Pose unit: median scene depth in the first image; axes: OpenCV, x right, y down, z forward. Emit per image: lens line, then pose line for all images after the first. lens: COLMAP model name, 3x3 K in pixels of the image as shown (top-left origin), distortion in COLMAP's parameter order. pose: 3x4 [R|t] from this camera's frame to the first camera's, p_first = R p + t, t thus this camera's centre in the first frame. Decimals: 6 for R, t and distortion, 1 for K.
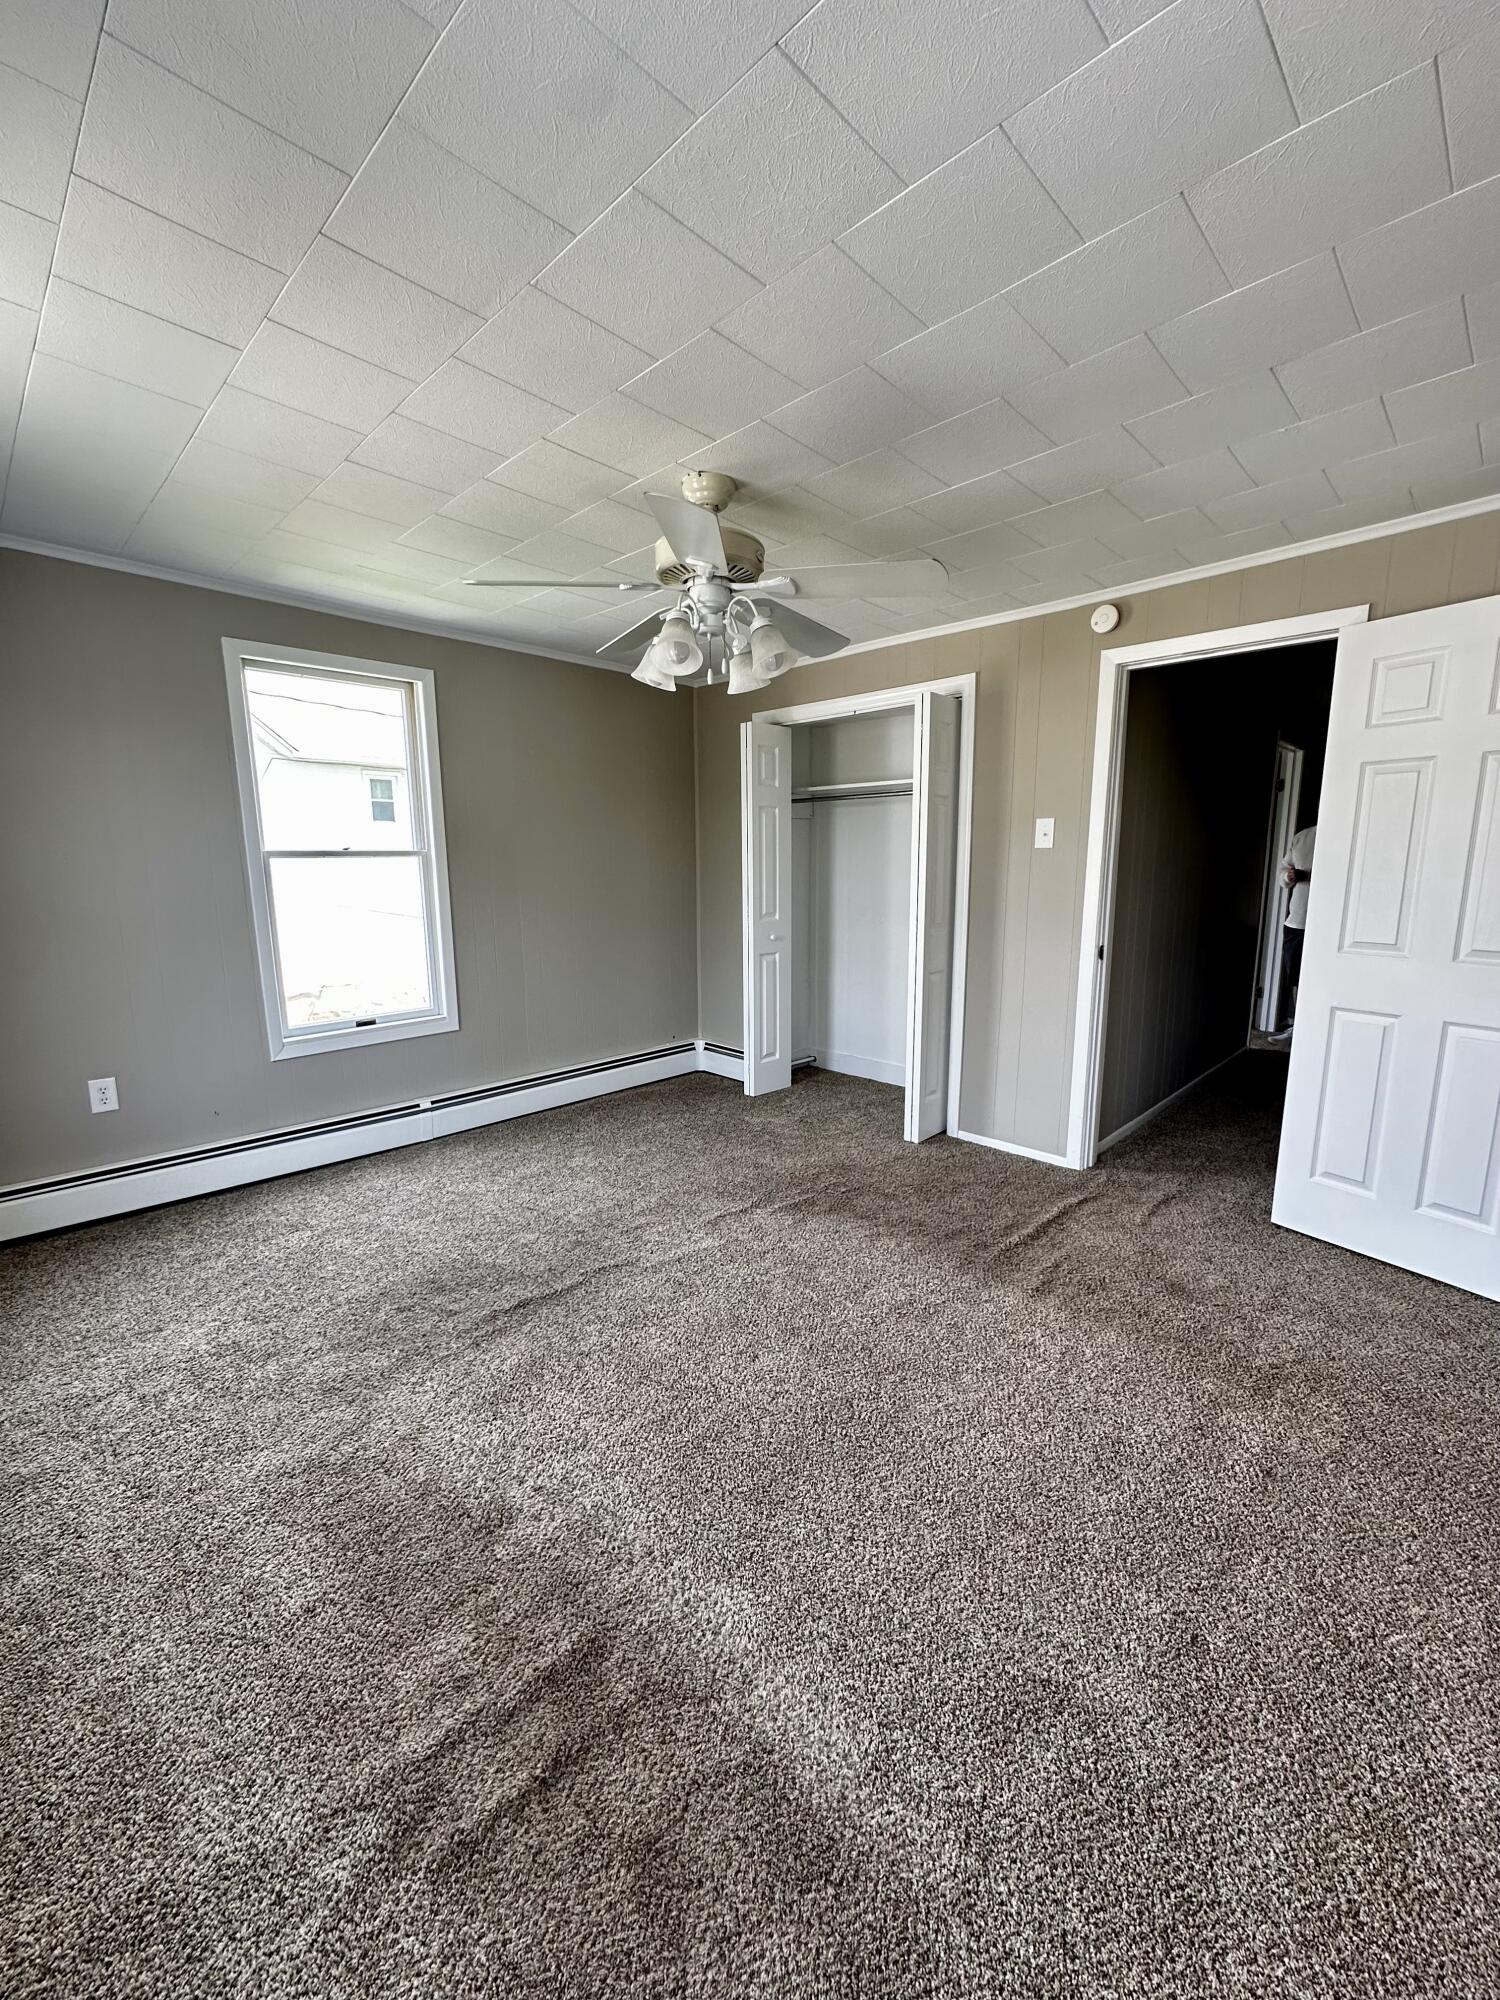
lens RADIAL K [[806.9, 0, 752.0], [0, 806.9, 1000.9], [0, 0, 1]] dist [-0.002132, 0.000006]
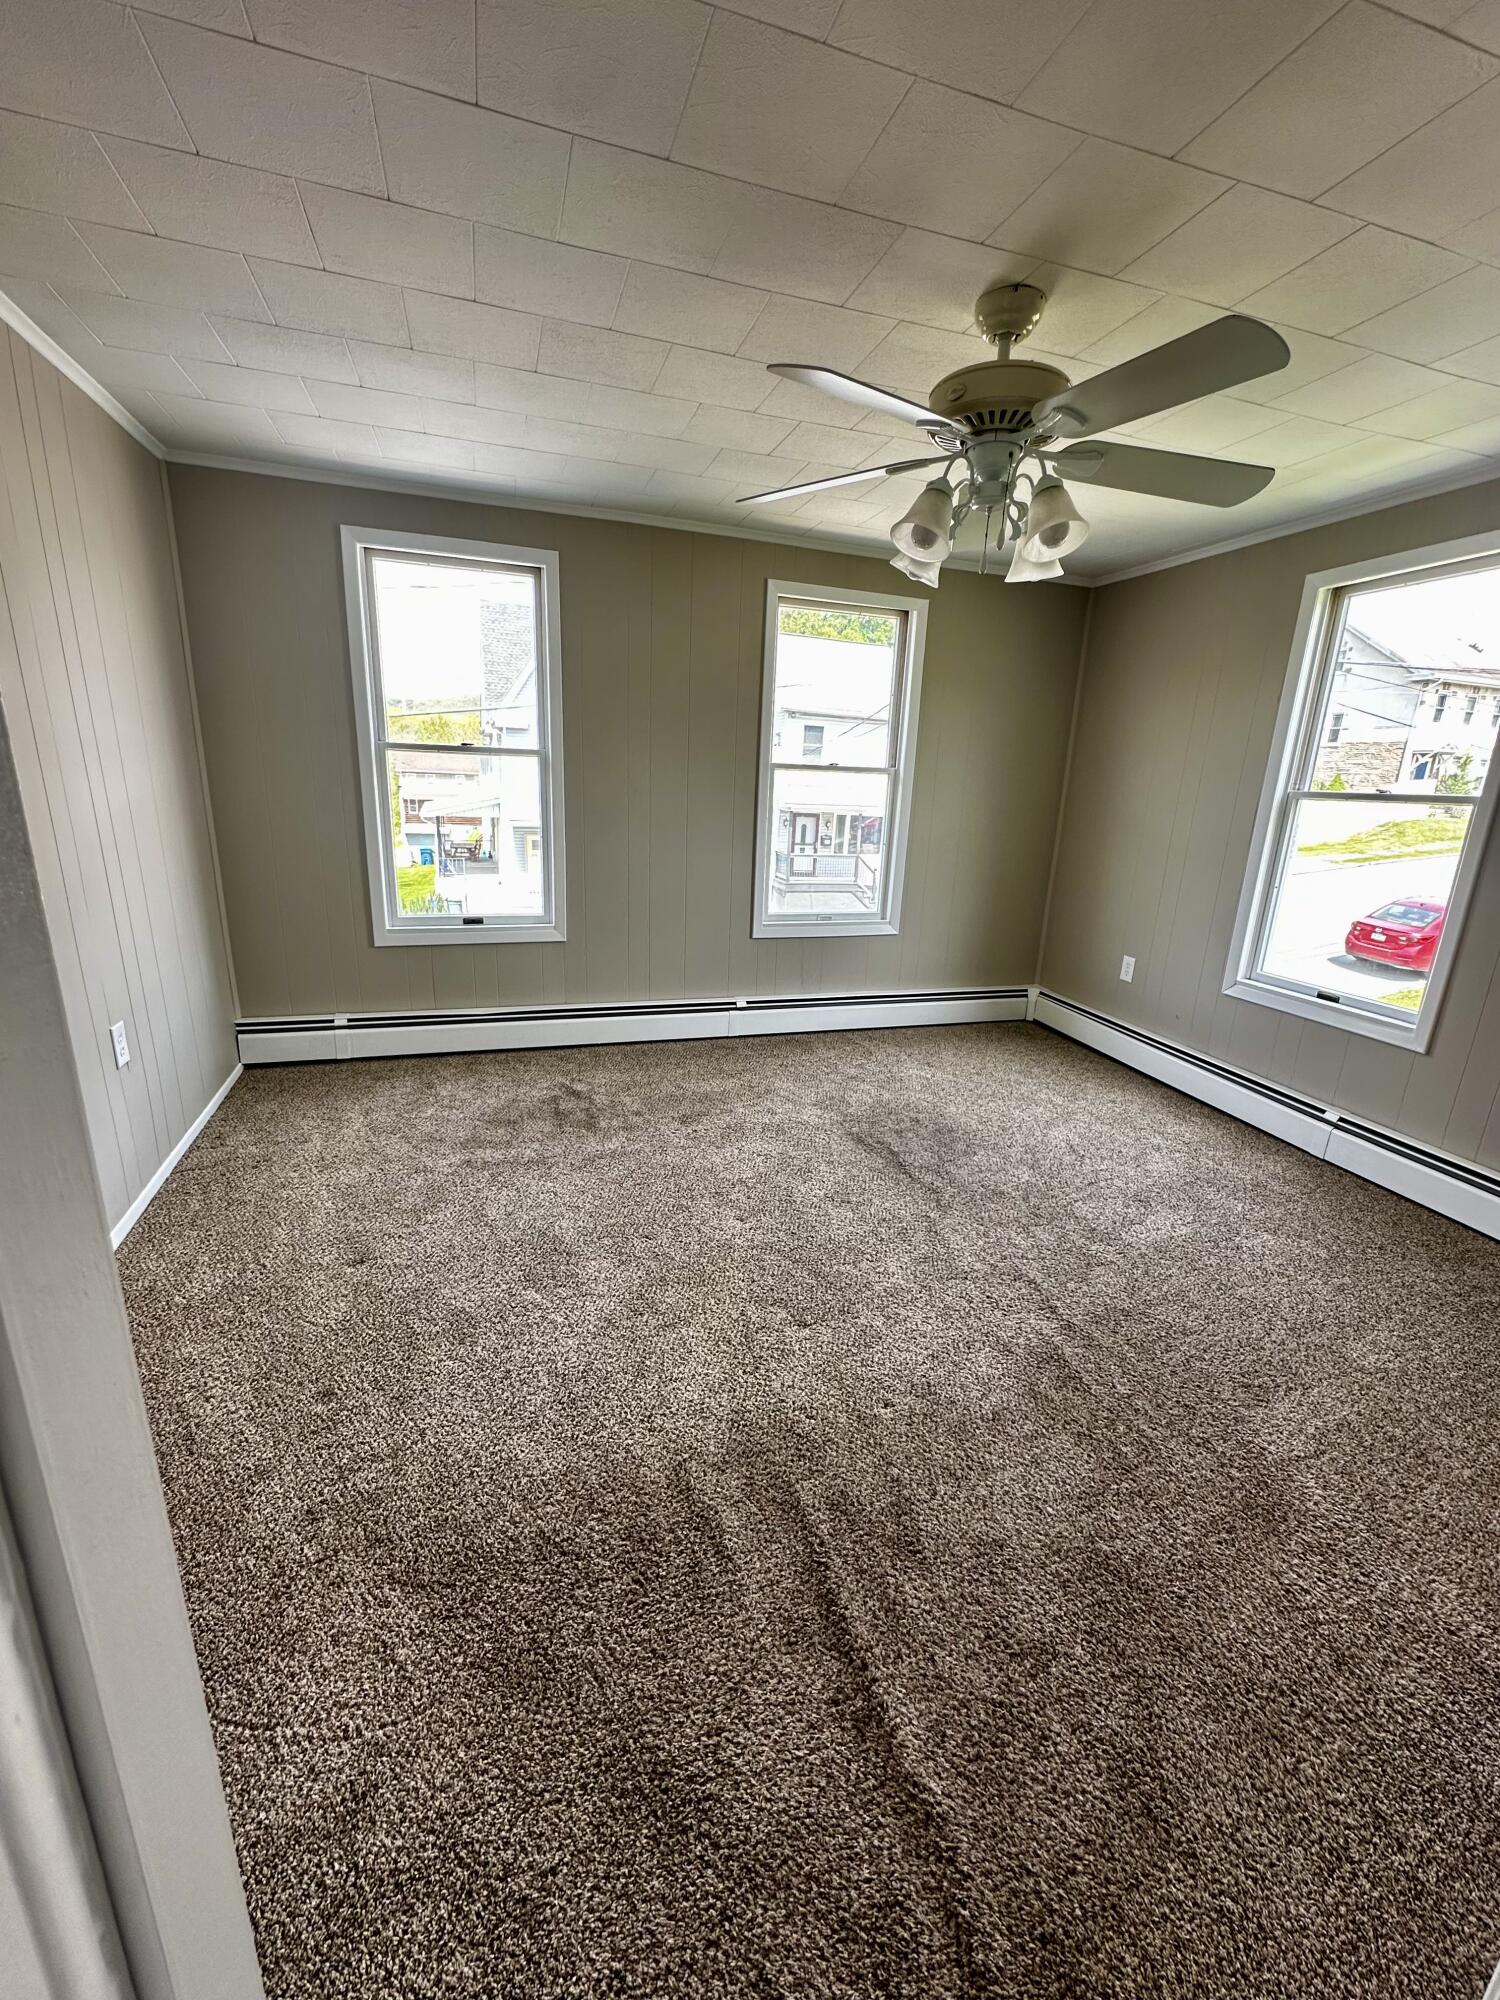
lens RADIAL K [[806.9, 0, 748.1], [0, 806.9, 997.7], [0, 0, 1]] dist [-0.002132, 0.000006]
pose [[-0.473836, 0.221578, -0.852281, 0.707812], [-0.188195, 0.919988, 0.343810, -0.195505], [0.860269, 0.323305, -0.394223, 1.045701]]
